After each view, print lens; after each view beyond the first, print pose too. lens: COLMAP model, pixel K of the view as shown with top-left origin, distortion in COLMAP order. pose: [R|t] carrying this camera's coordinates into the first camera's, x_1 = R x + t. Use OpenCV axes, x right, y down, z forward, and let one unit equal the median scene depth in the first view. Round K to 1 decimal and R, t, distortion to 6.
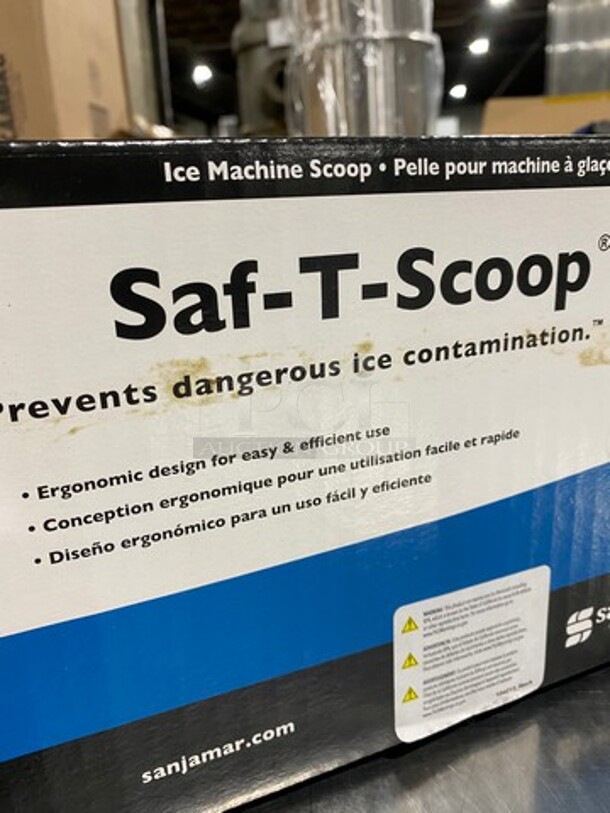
lens RADIAL K [[644.9, 0, 307.2], [0, 644.9, 405.9], [0, 0, 1]] dist [-0.003045, -0.023727]
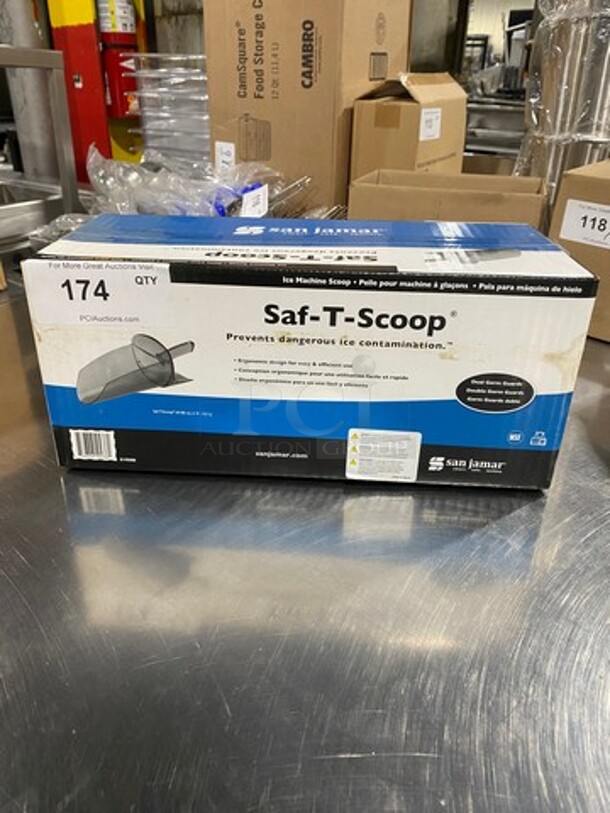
lens RADIAL K [[644.9, 0, 306.6], [0, 644.9, 406.1], [0, 0, 1]] dist [-0.003045, -0.023727]
pose [[0.896795, 0.260974, -0.357283, 1.064872], [-0.182391, 0.953770, 0.238863, -0.460518], [0.403103, -0.149046, 0.902936, -1.775437]]
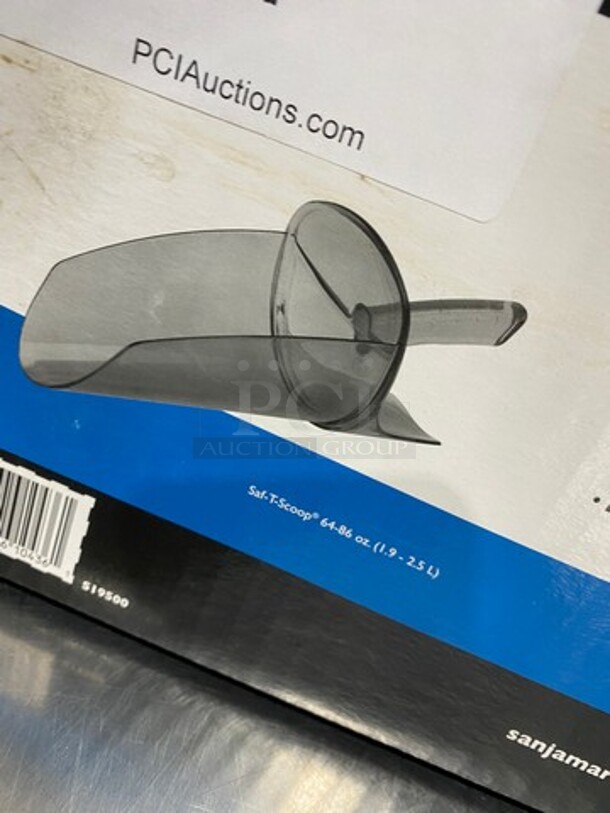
lens RADIAL K [[644.9, 0, 306.0], [0, 644.9, 407.3], [0, 0, 1]] dist [-0.003045, -0.023727]
pose [[0.749661, 0.550481, -0.367395, -0.405304], [-0.512269, 0.834118, 0.204516, 0.134561], [0.419033, 0.034888, 0.907300, -0.018445]]
